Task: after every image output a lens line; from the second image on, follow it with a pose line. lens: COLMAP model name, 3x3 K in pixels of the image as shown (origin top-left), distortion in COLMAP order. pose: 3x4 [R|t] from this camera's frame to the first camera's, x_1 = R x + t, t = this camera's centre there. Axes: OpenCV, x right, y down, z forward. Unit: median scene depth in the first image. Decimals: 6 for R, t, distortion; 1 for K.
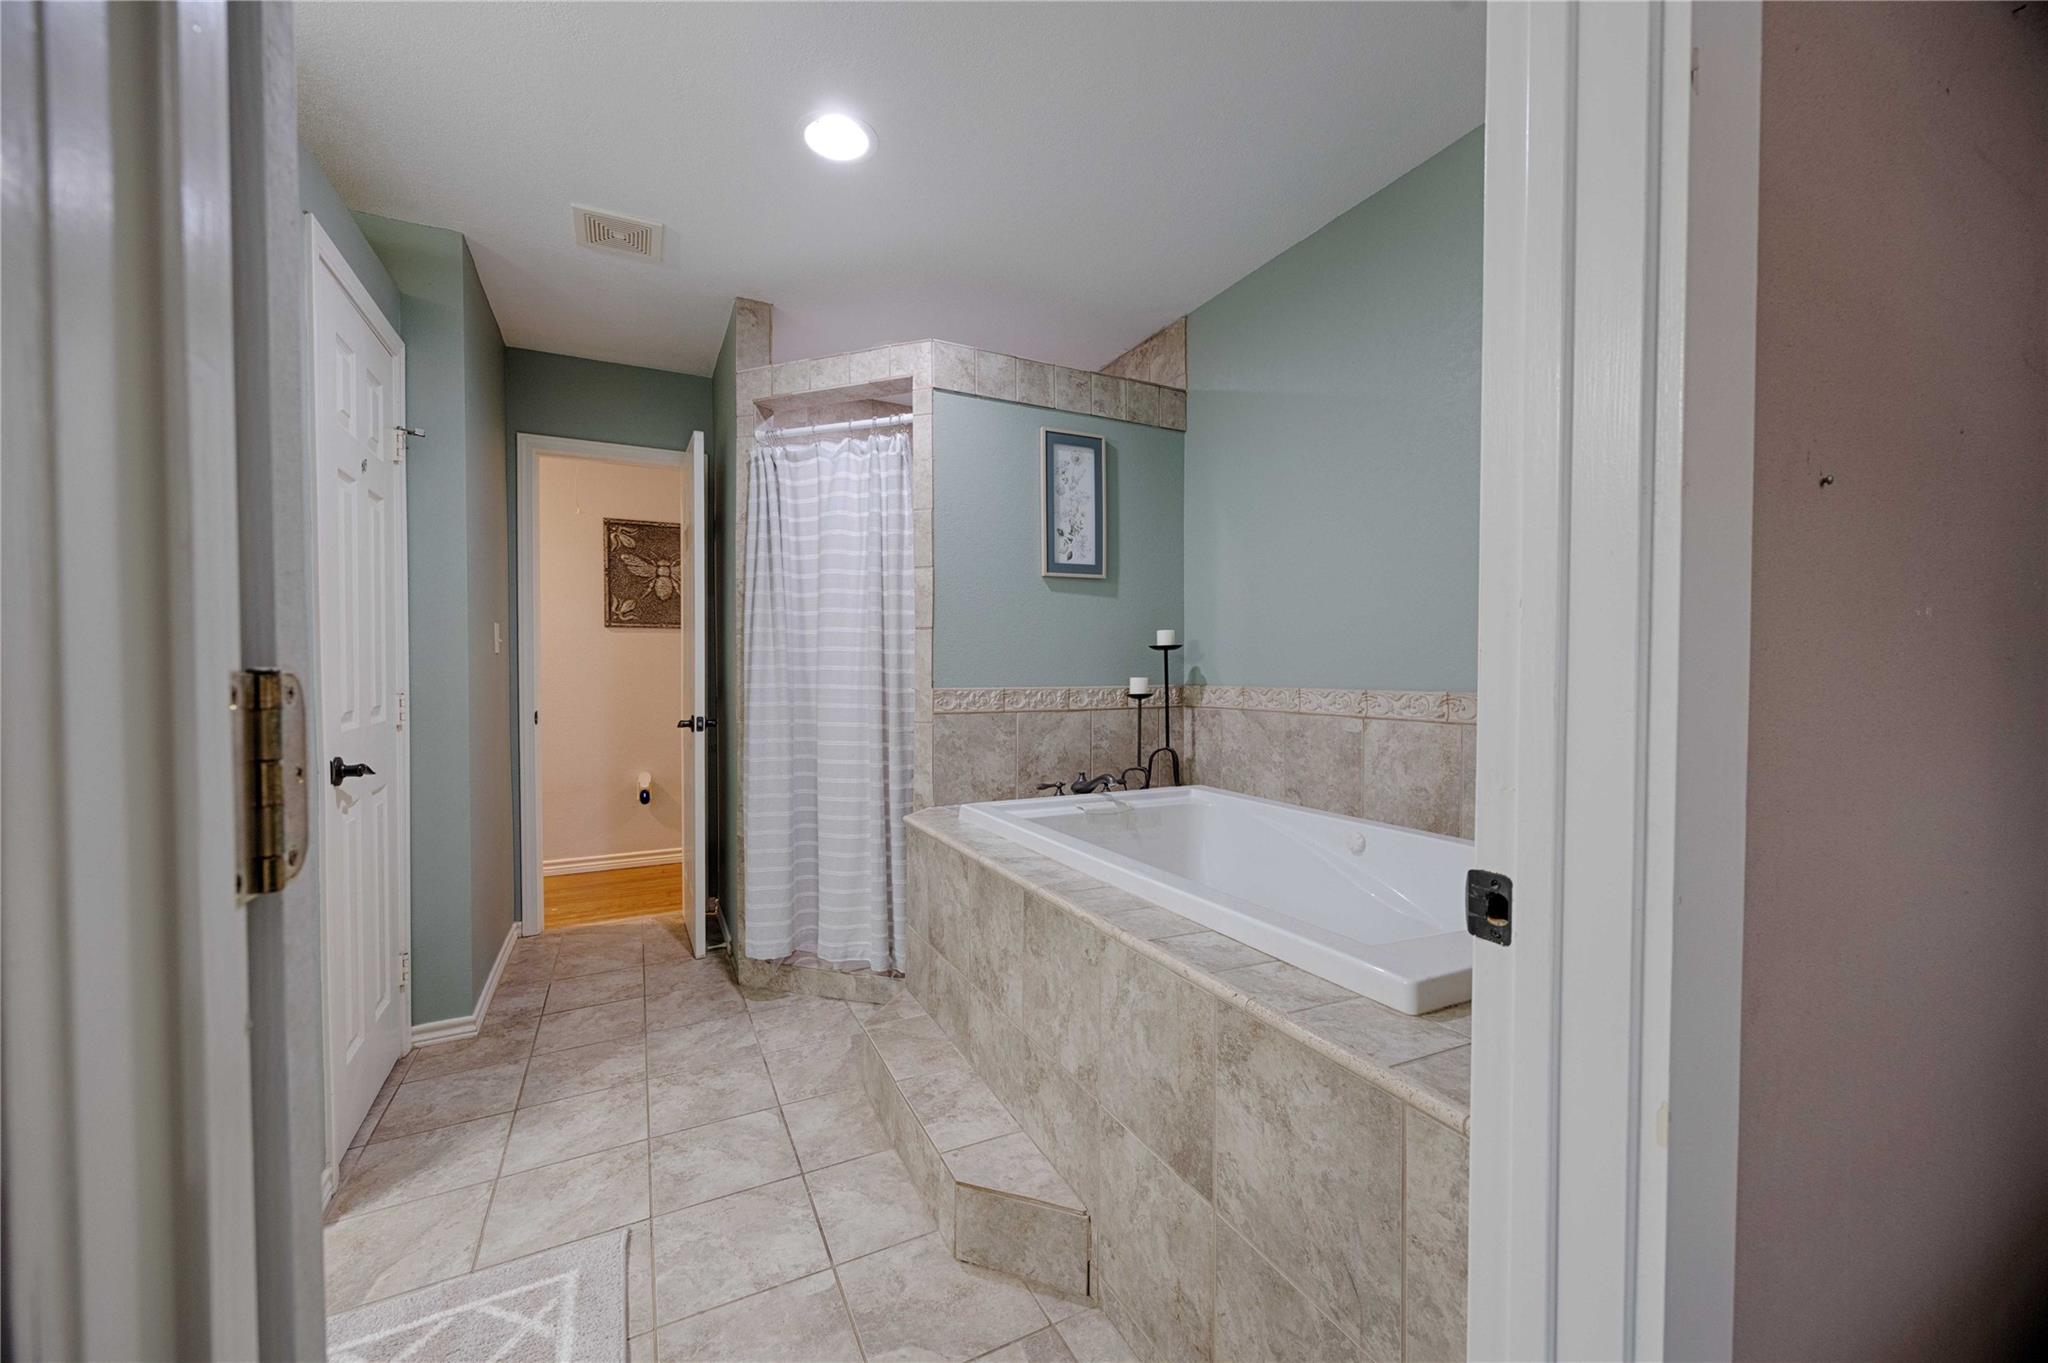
lens RADIAL K [[784.5, 0, 1022.4], [0, 784.5, 685.9], [0, 0, 1]] dist [-0.002963, -0.000020]
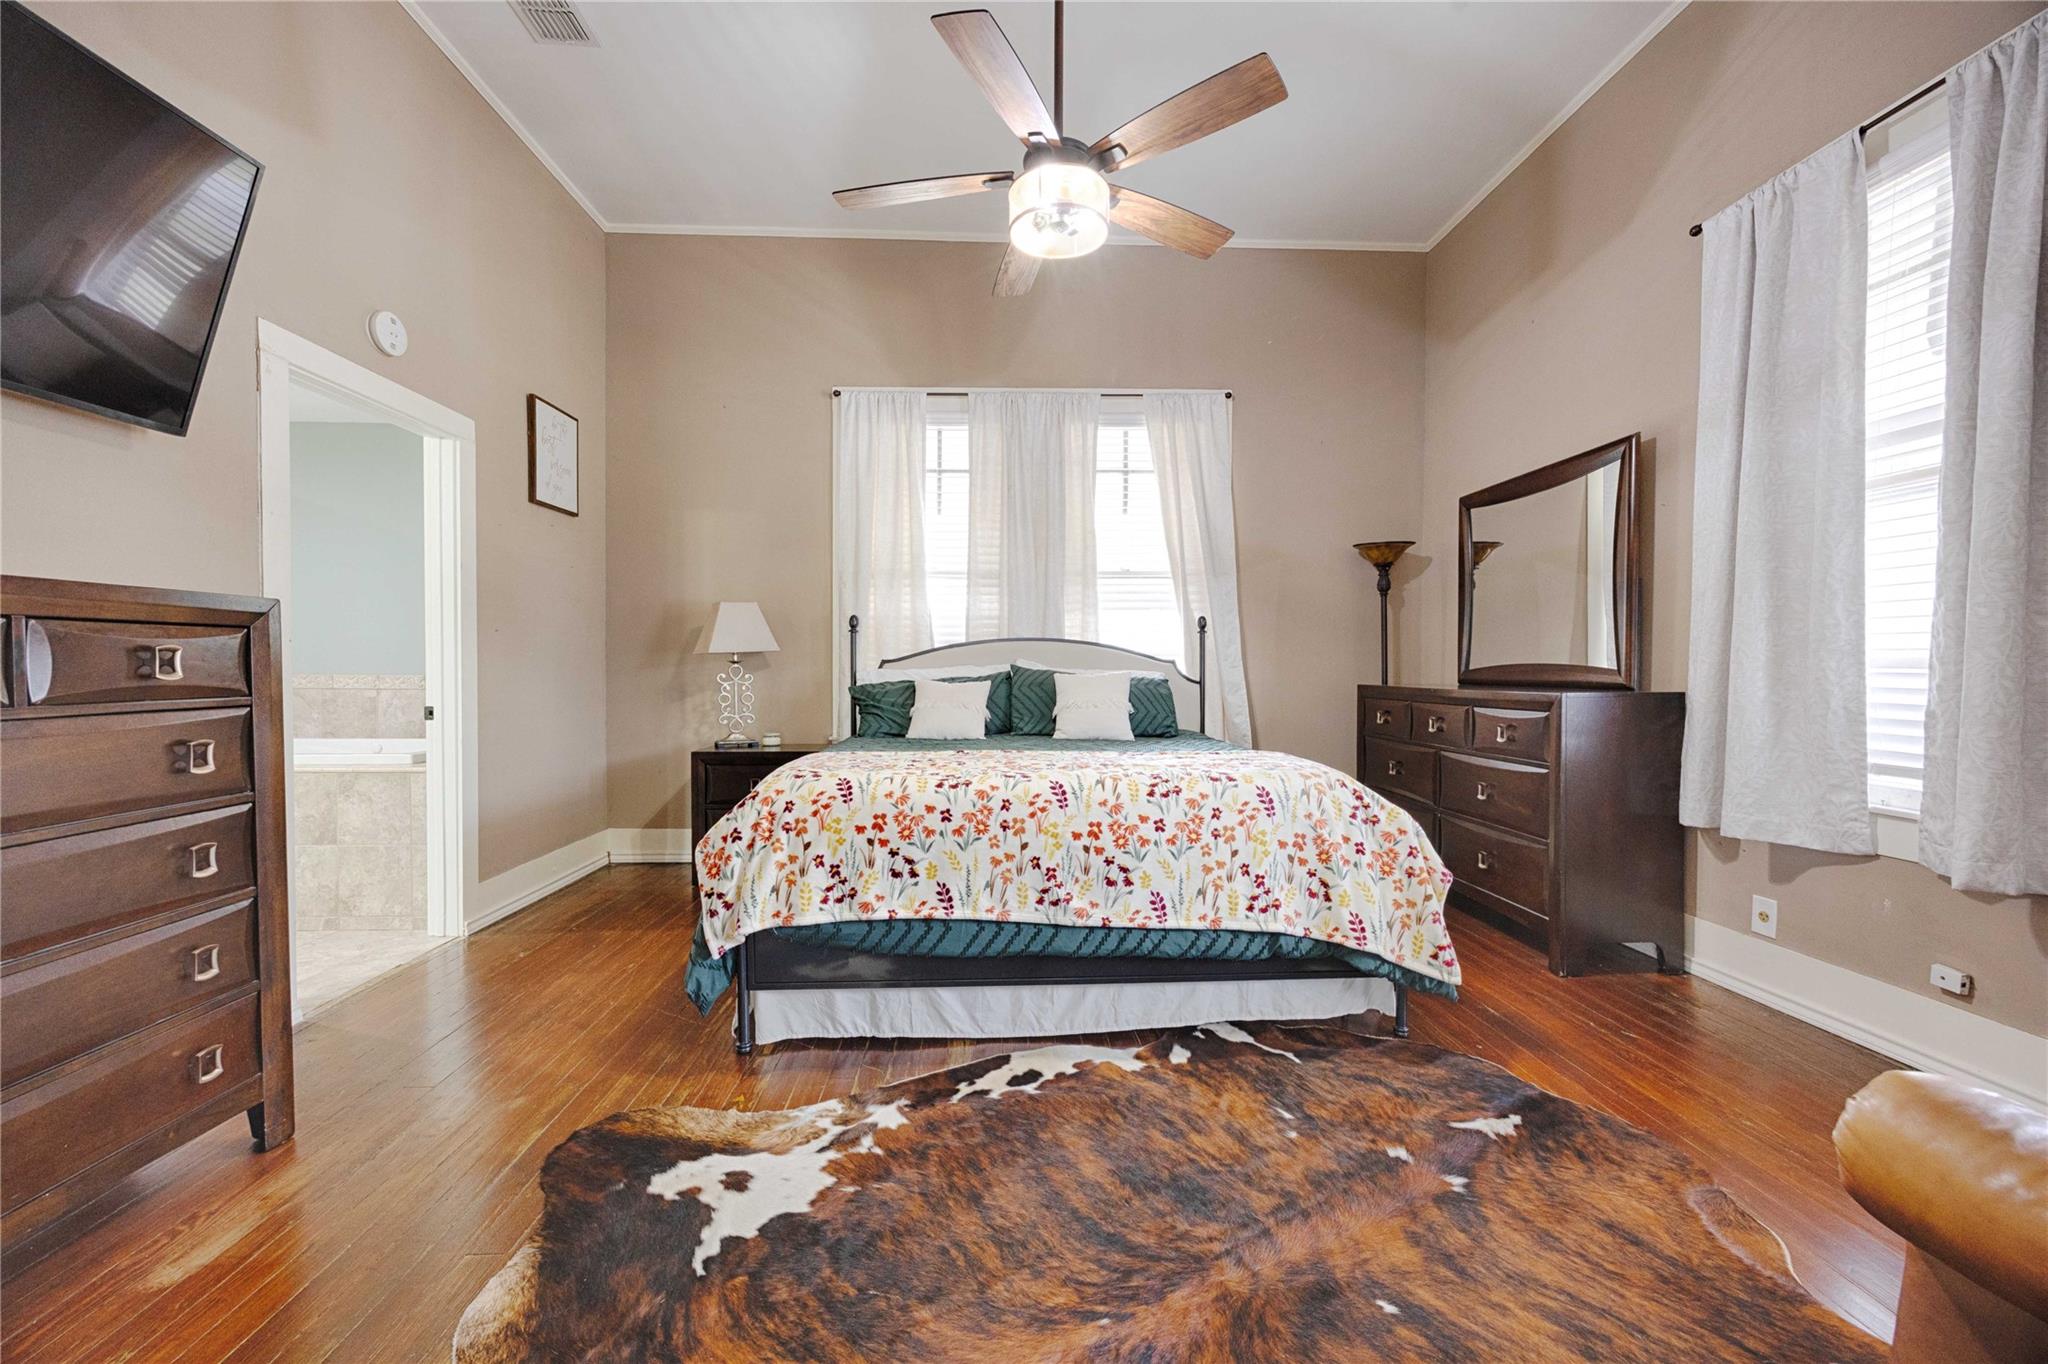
lens RADIAL K [[784.5, 0, 1031.6], [0, 784.5, 683.5], [0, 0, 1]] dist [-0.002963, -0.000020]
pose [[0.413053, -0.016247, 0.910562, -0.414589], [0.010900, 0.999857, 0.012895, 0.011823], [-0.910642, 0.004598, 0.413171, -0.801509]]
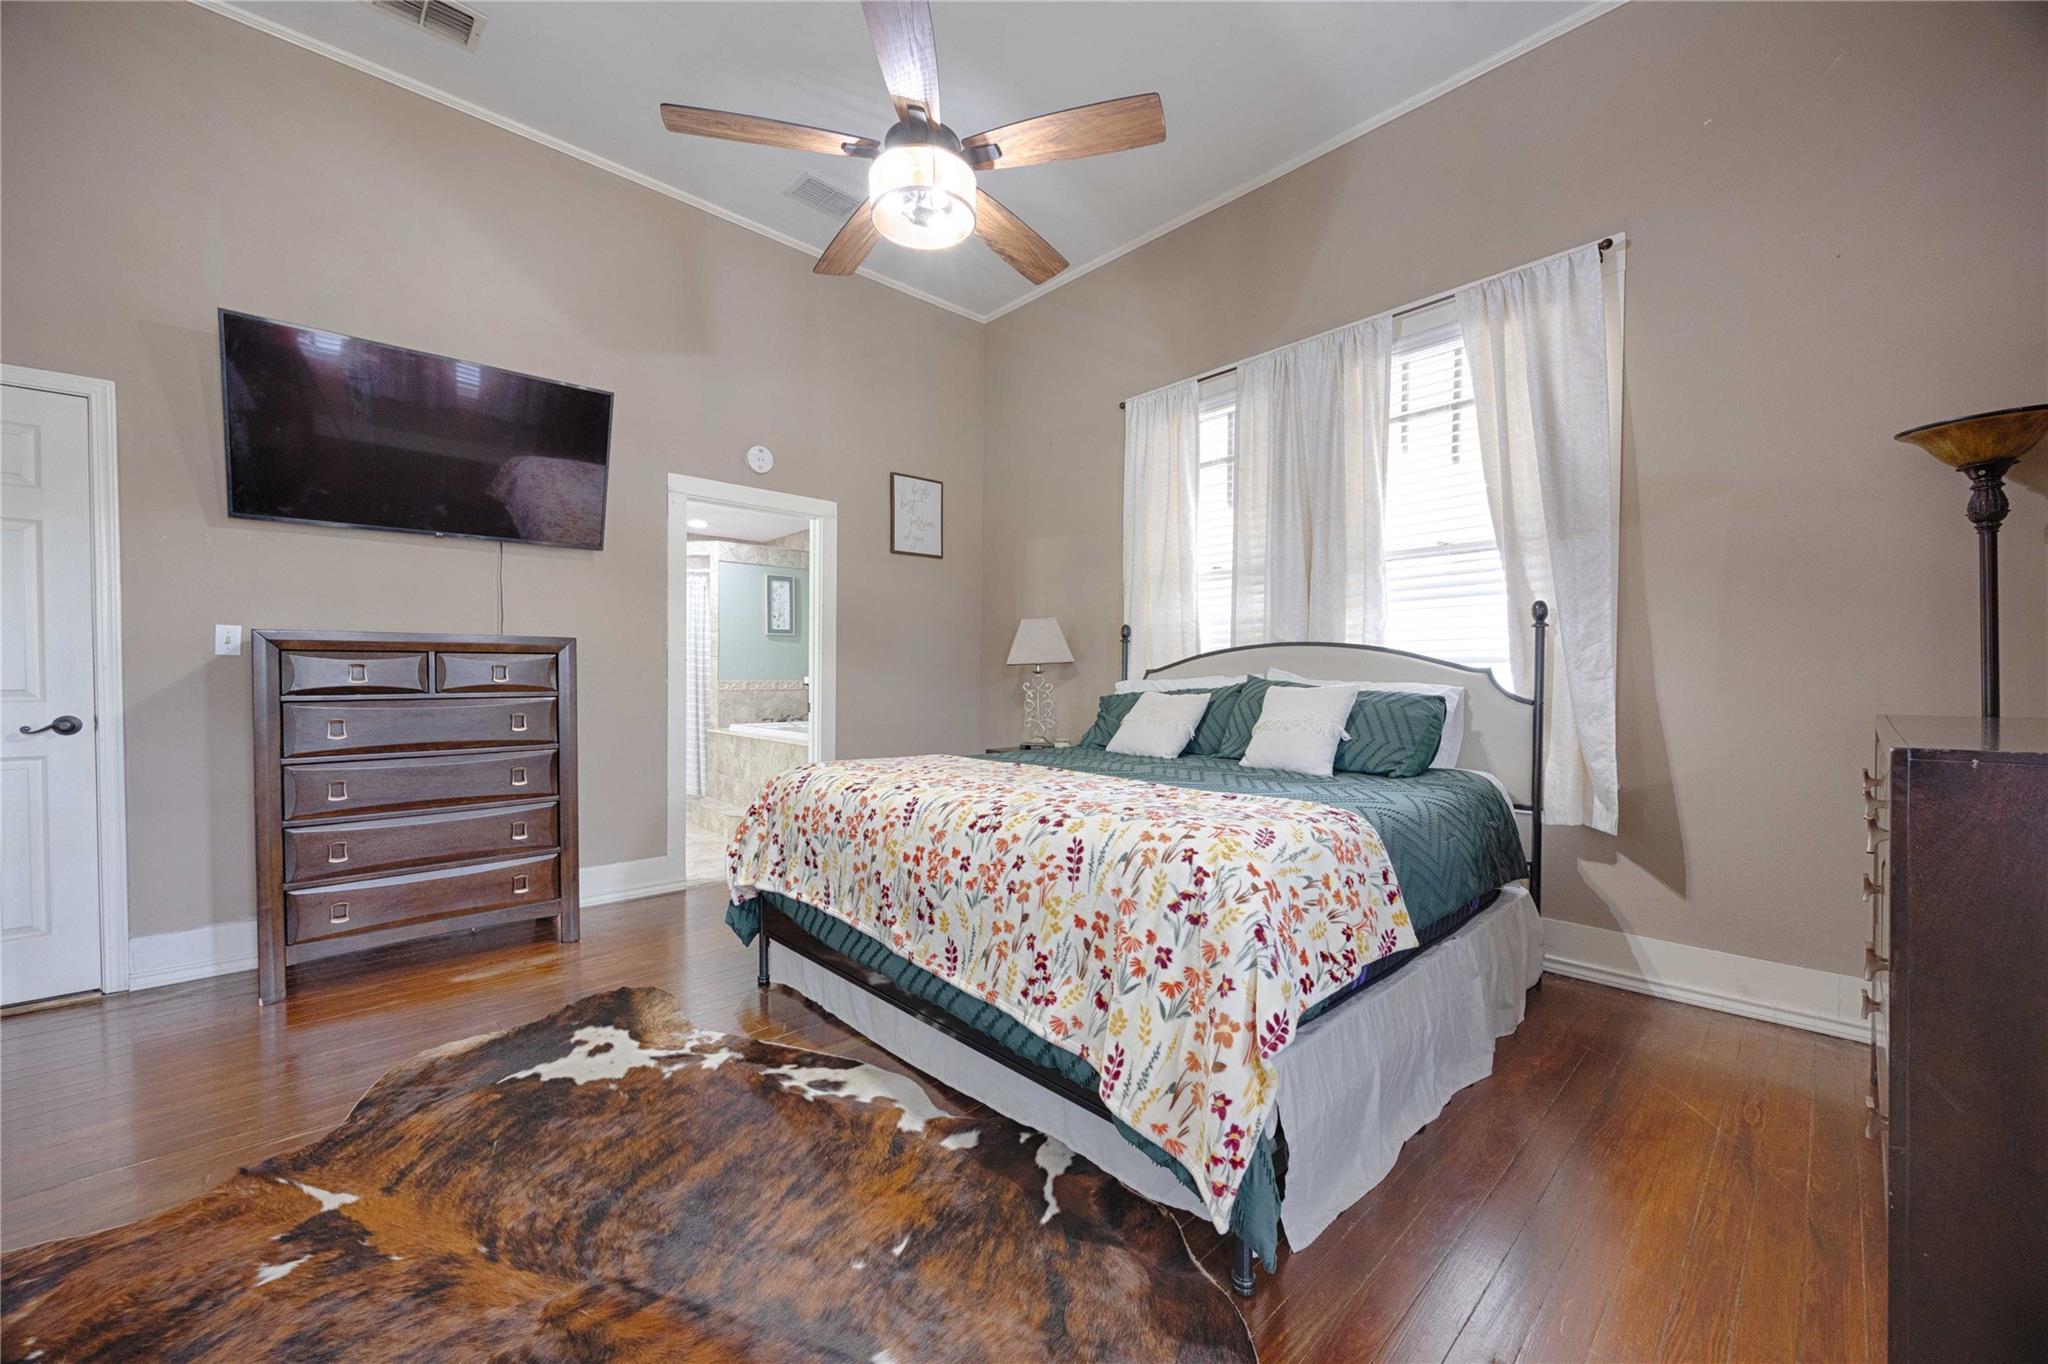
lens RADIAL K [[784.5, 0, 1019.0], [0, 784.5, 683.6], [0, 0, 1]] dist [-0.002963, -0.000020]
pose [[0.961558, 0.003416, 0.274581, 0.084193], [-0.002484, 0.999990, -0.003741, 0.013742], [-0.274591, 0.002915, 0.961557, -1.159255]]
